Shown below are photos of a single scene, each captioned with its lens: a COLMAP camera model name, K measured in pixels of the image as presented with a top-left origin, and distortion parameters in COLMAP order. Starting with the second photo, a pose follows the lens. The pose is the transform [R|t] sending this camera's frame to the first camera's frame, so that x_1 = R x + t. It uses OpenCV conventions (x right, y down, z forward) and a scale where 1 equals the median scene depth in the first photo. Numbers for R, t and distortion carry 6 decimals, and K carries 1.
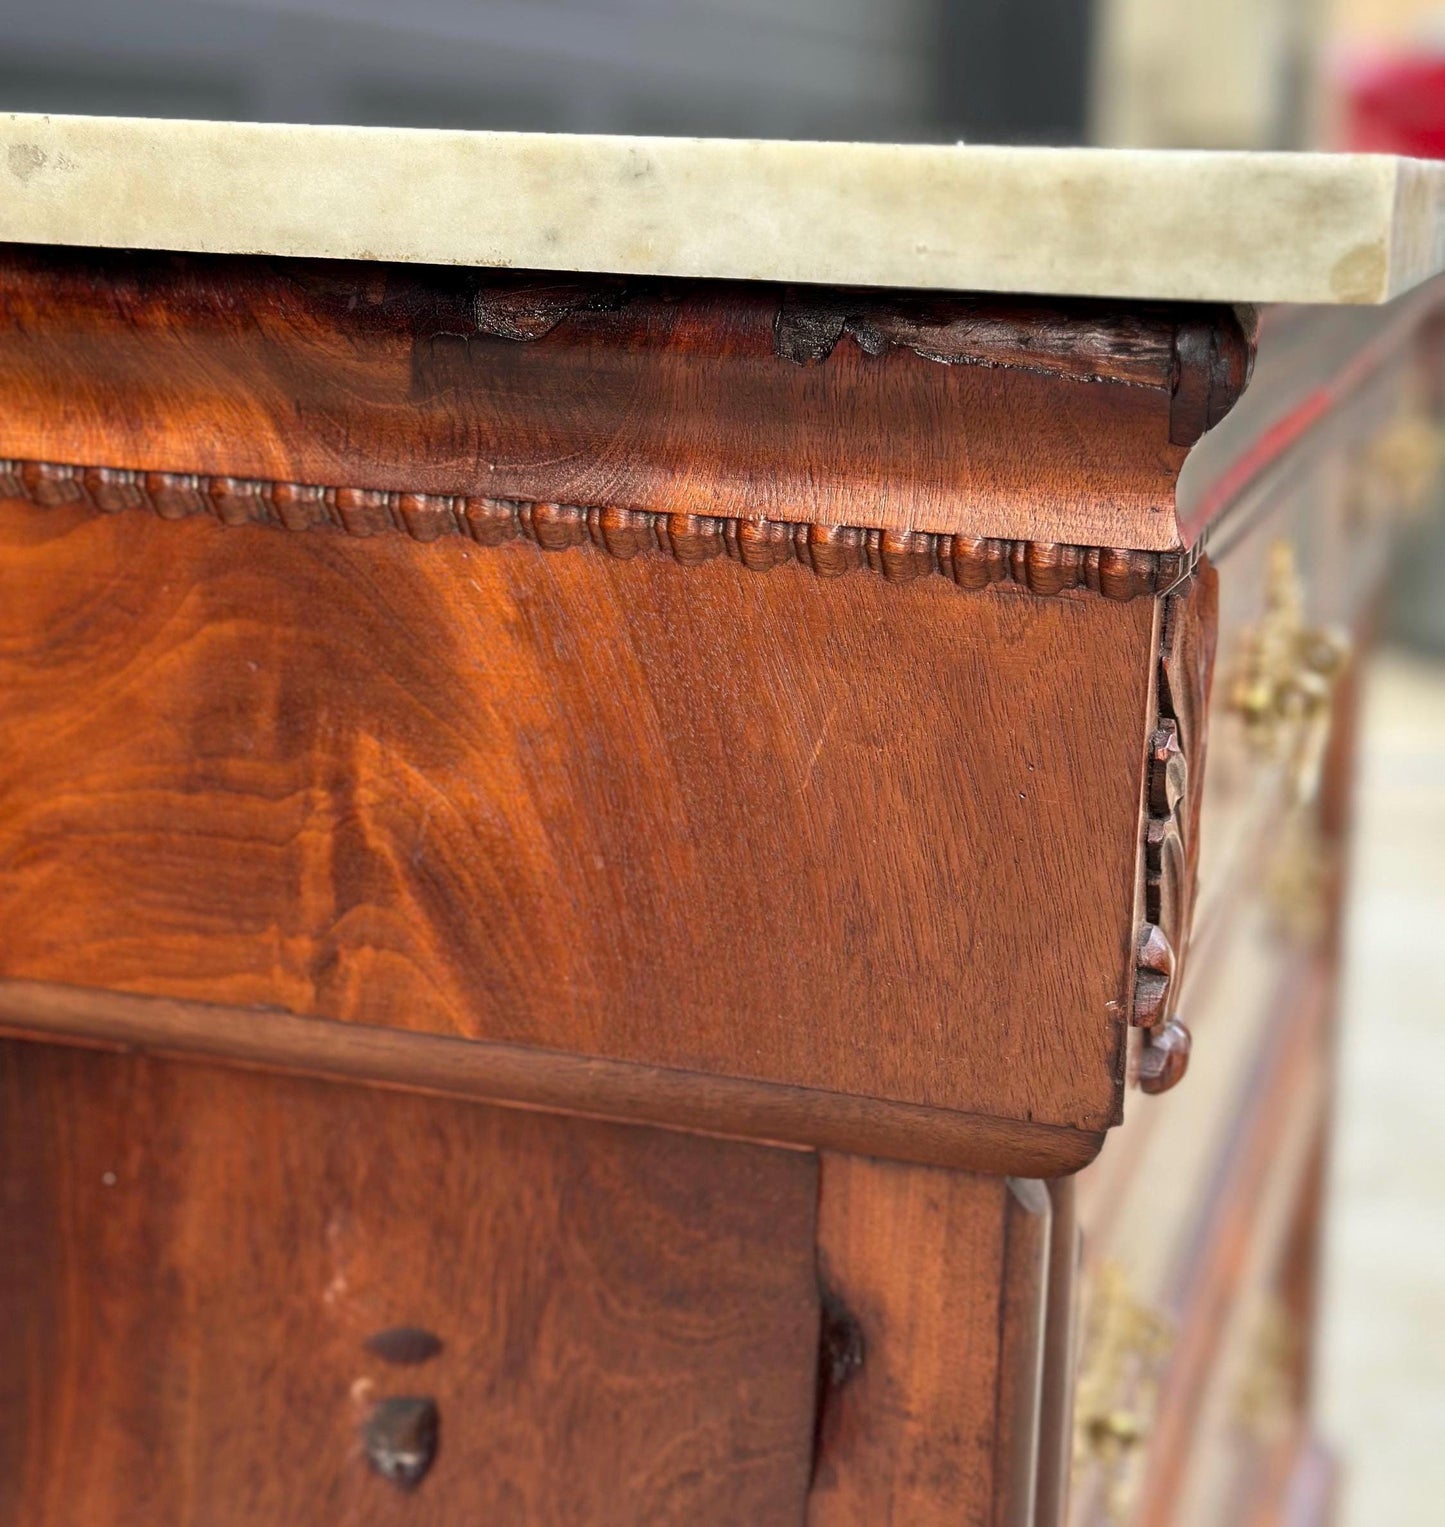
lens RADIAL K [[2948.1, 0, 722.5], [0, 2948.1, 763.5], [0, 0, 1]] dist [0.132289, -0.011029]
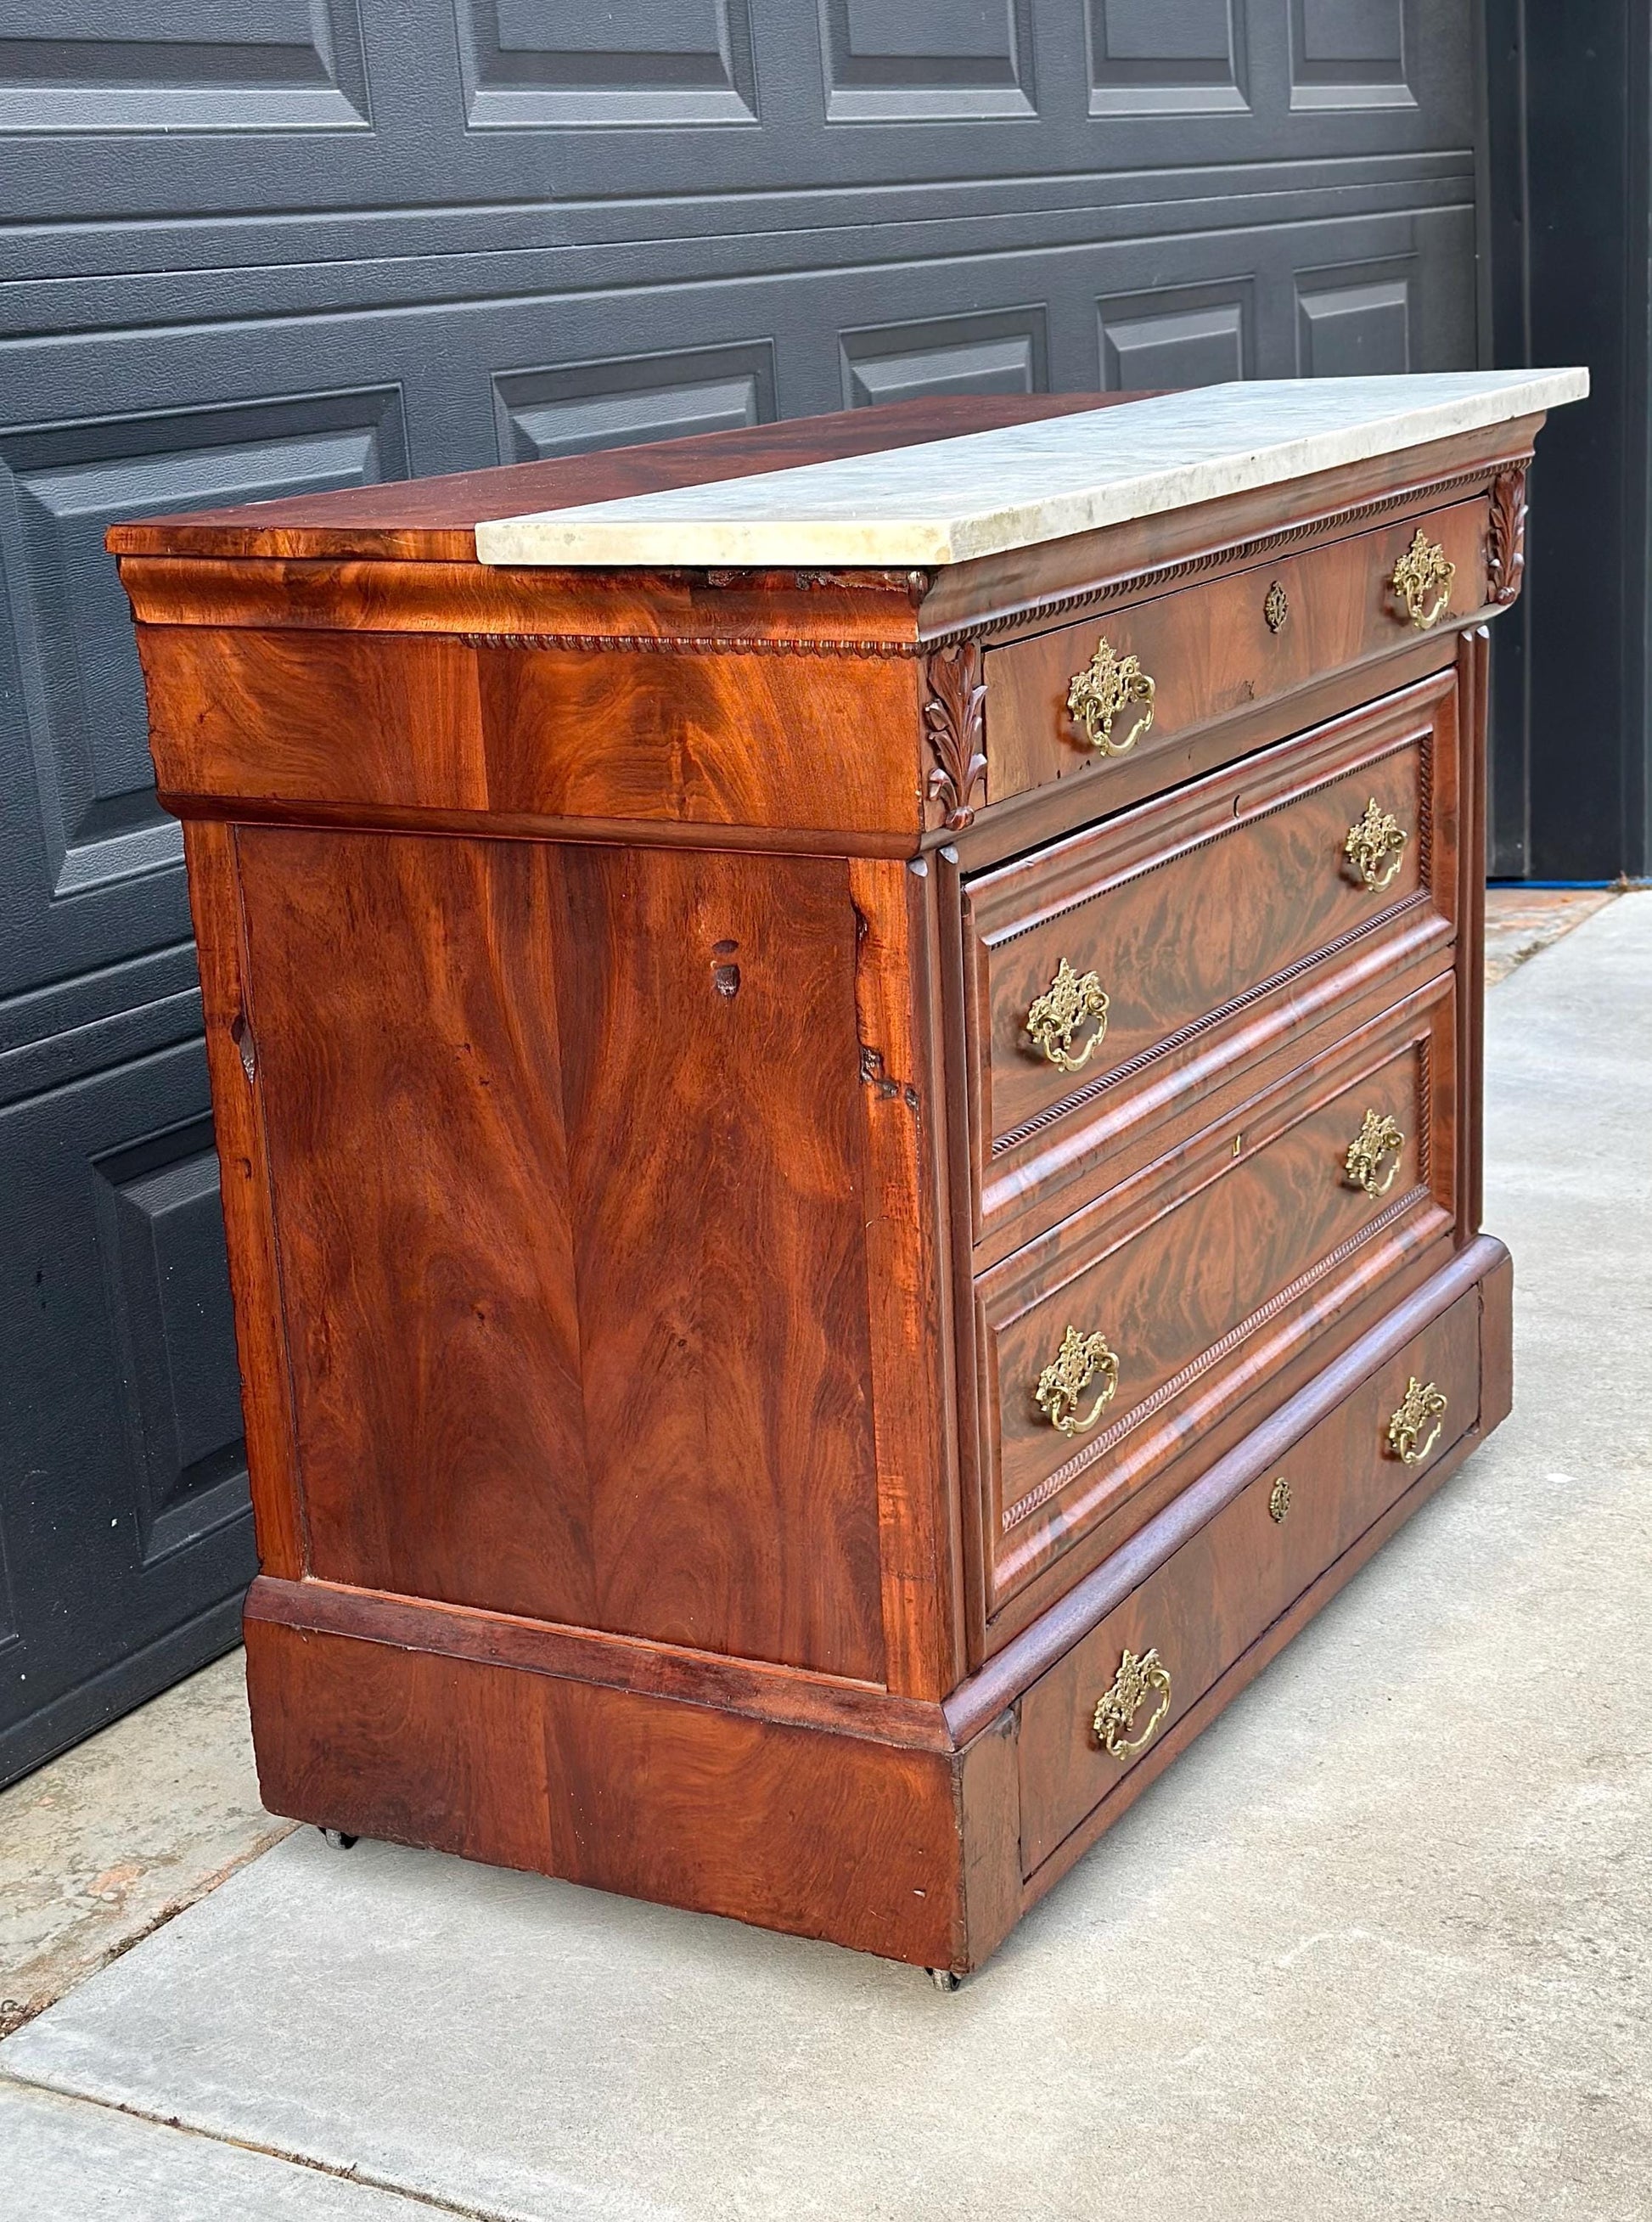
lens RADIAL K [[3364.8, 0, 813.7], [0, 3364.8, 1211.9], [0, 0, 1]] dist [0.151792, -0.121689]
pose [[0.976374, -0.028390, -0.214213, 0.708805], [0.045718, 0.996030, 0.076377, 0.225442], [0.211194, -0.084366, 0.973796, -2.300789]]
